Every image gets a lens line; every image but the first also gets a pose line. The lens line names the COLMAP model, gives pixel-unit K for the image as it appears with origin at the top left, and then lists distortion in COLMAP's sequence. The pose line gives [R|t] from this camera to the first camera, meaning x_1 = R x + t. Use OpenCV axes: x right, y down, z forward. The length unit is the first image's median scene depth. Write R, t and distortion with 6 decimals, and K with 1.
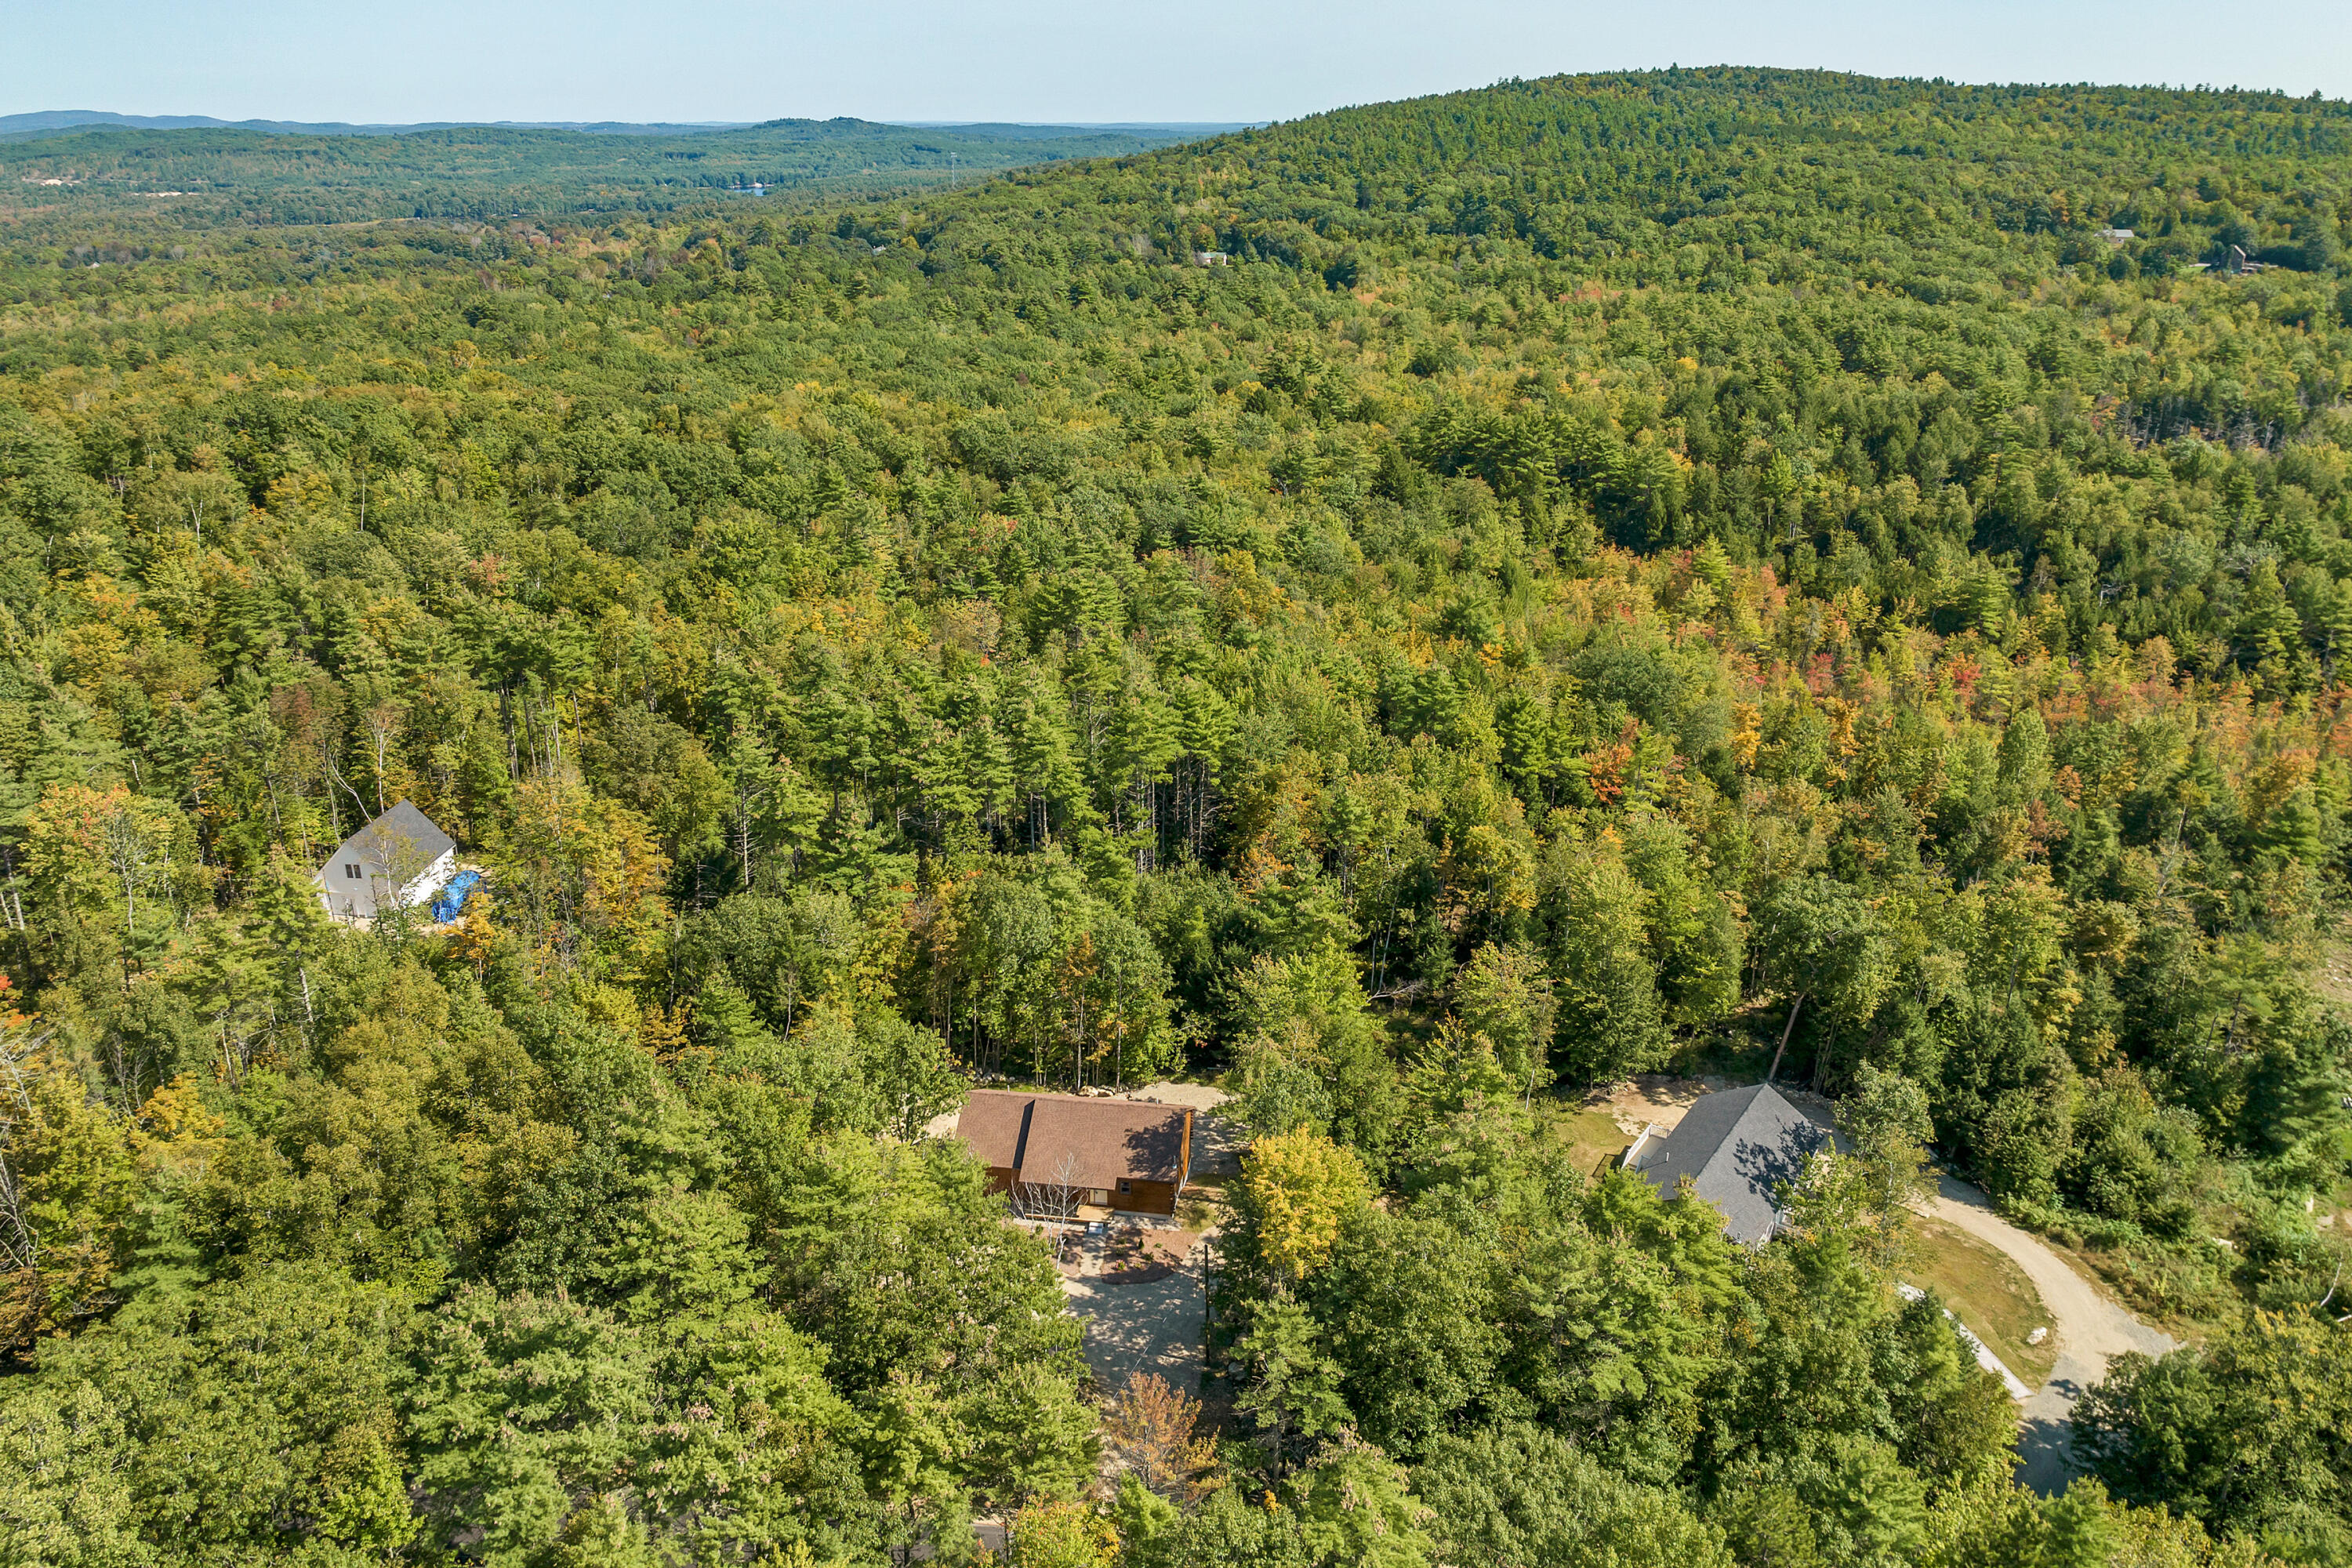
lens RADIAL K [[1719.3, 0, 1184.0], [0, 1719.3, 769.1], [0, 0, 1]] dist [-0.037272, 0.004340]
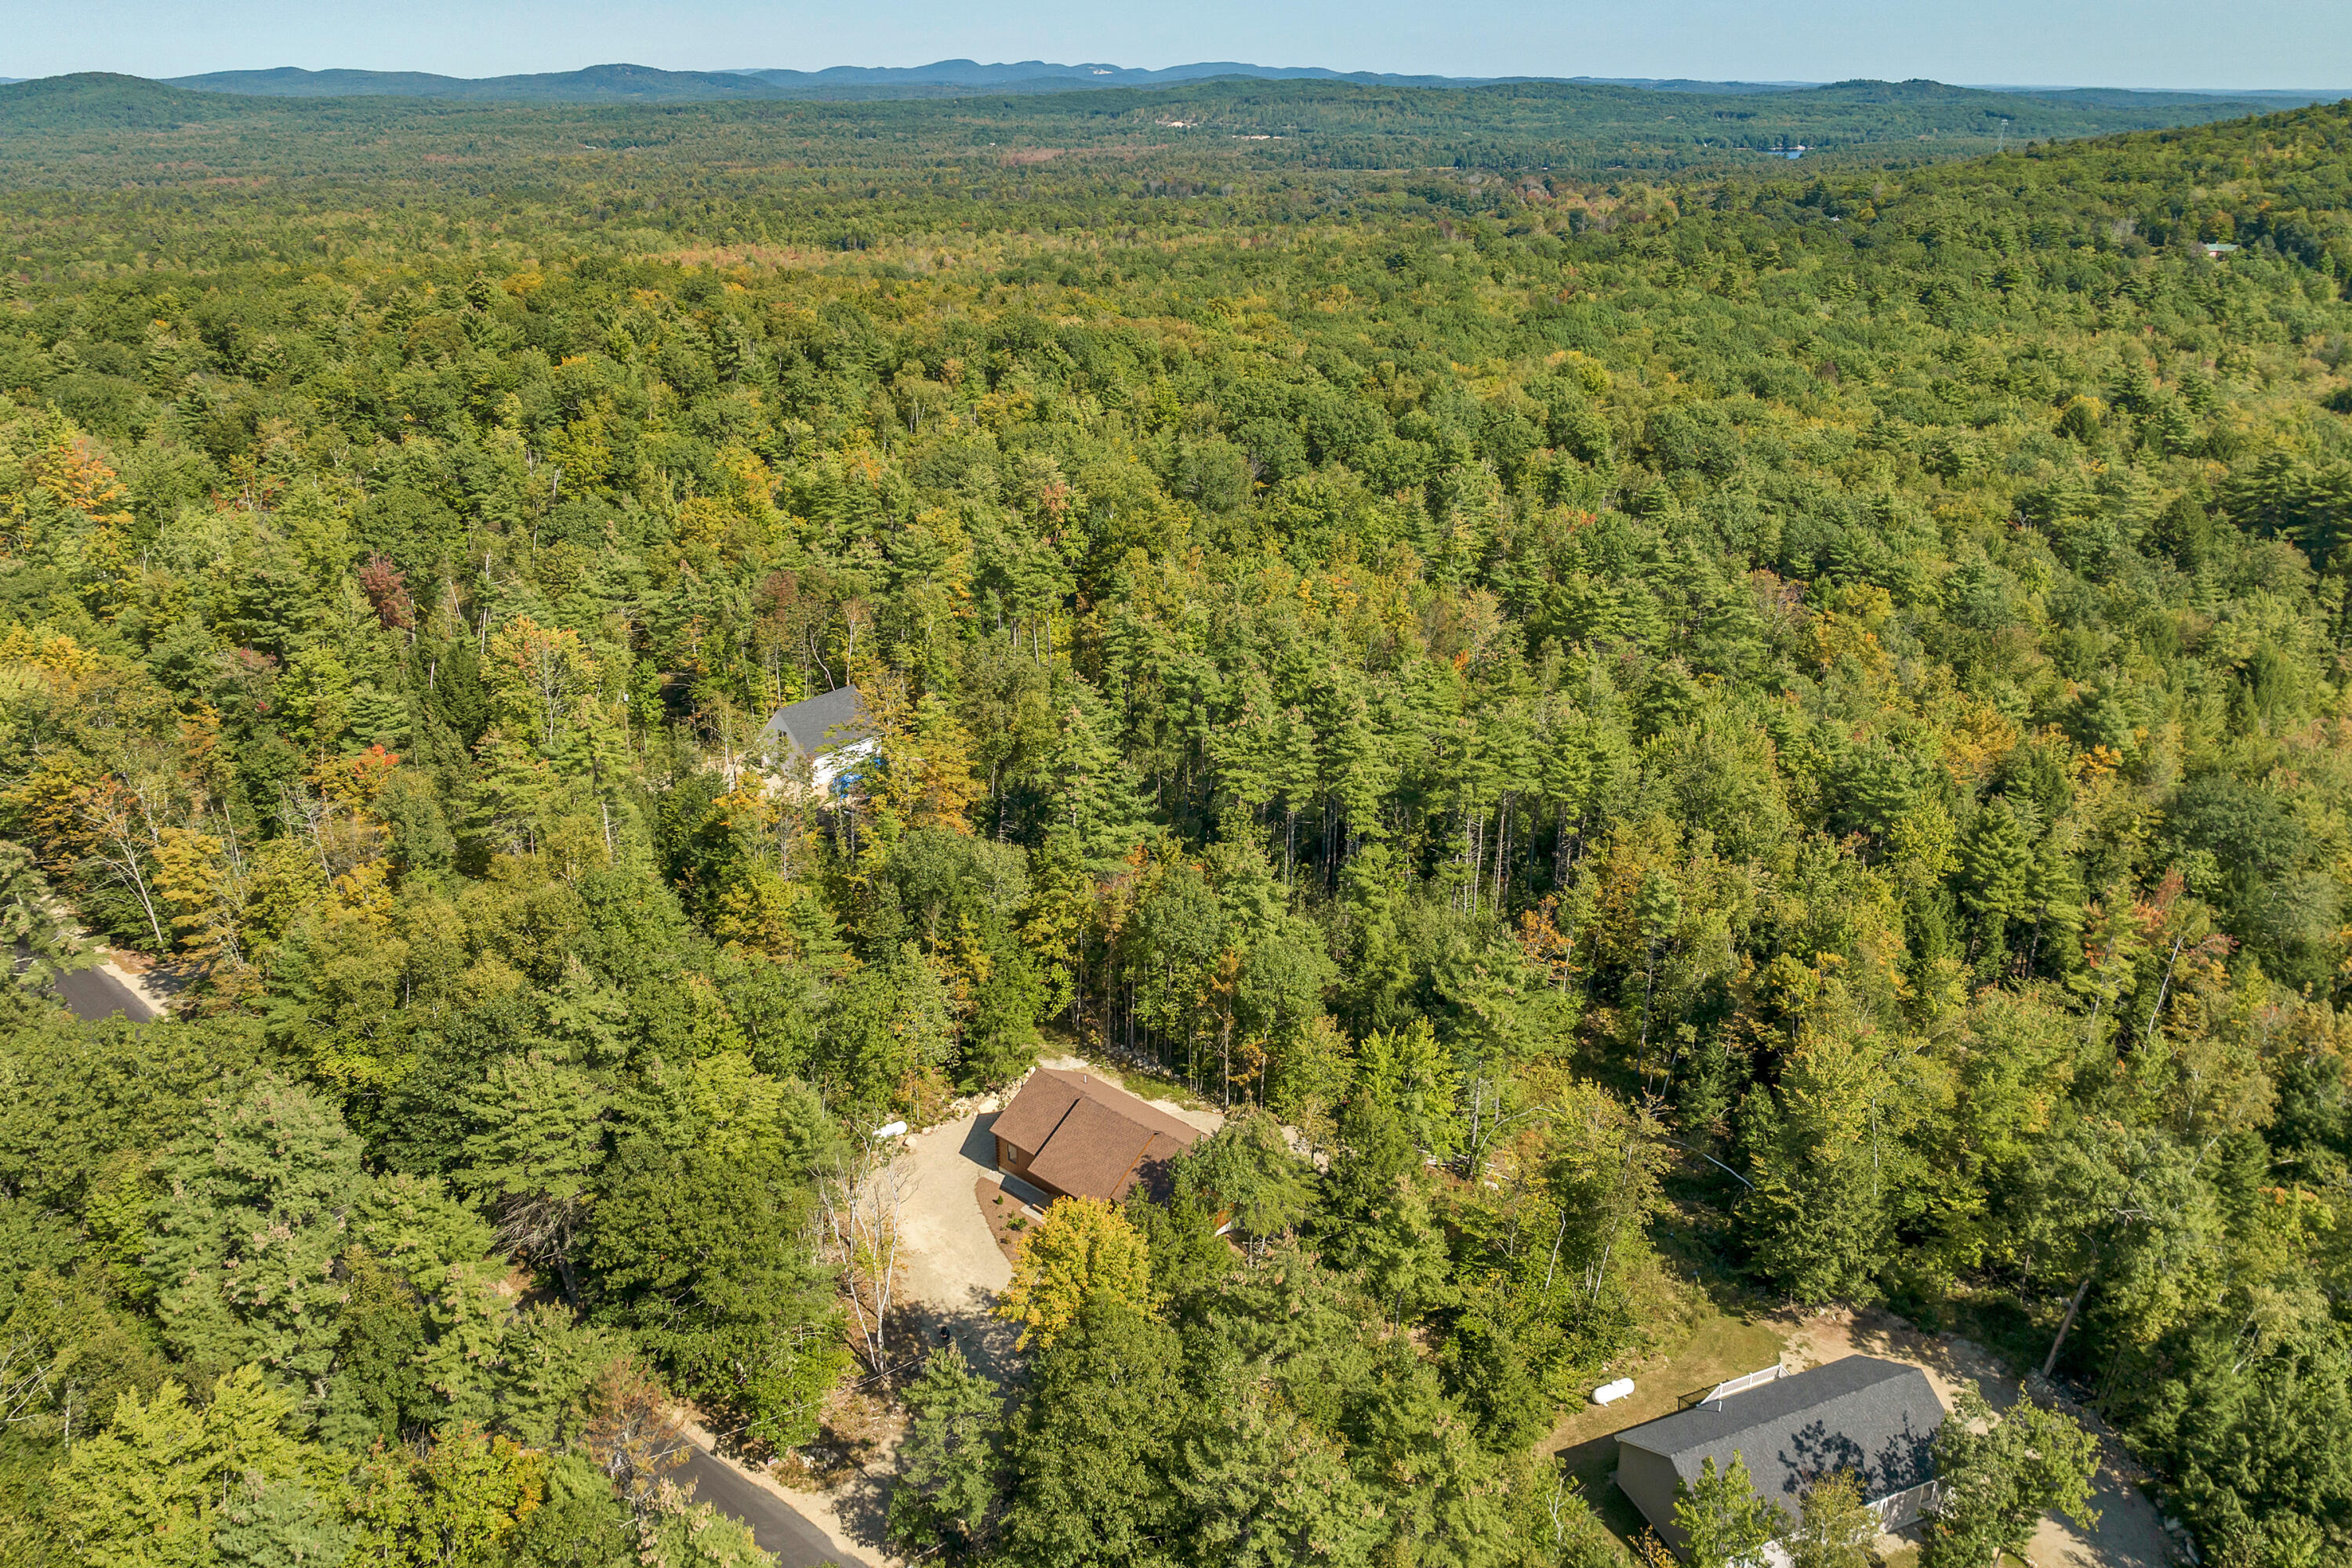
lens RADIAL K [[1719.3, 0, 1176.5], [0, 1719.3, 795.4], [0, 0, 1]] dist [-0.037272, 0.004340]
pose [[0.839565, 0.210013, -0.501025, 0.268862], [-0.192402, 0.977425, 0.087298, -0.045478], [0.508048, 0.023105, 0.861019, 0.128195]]
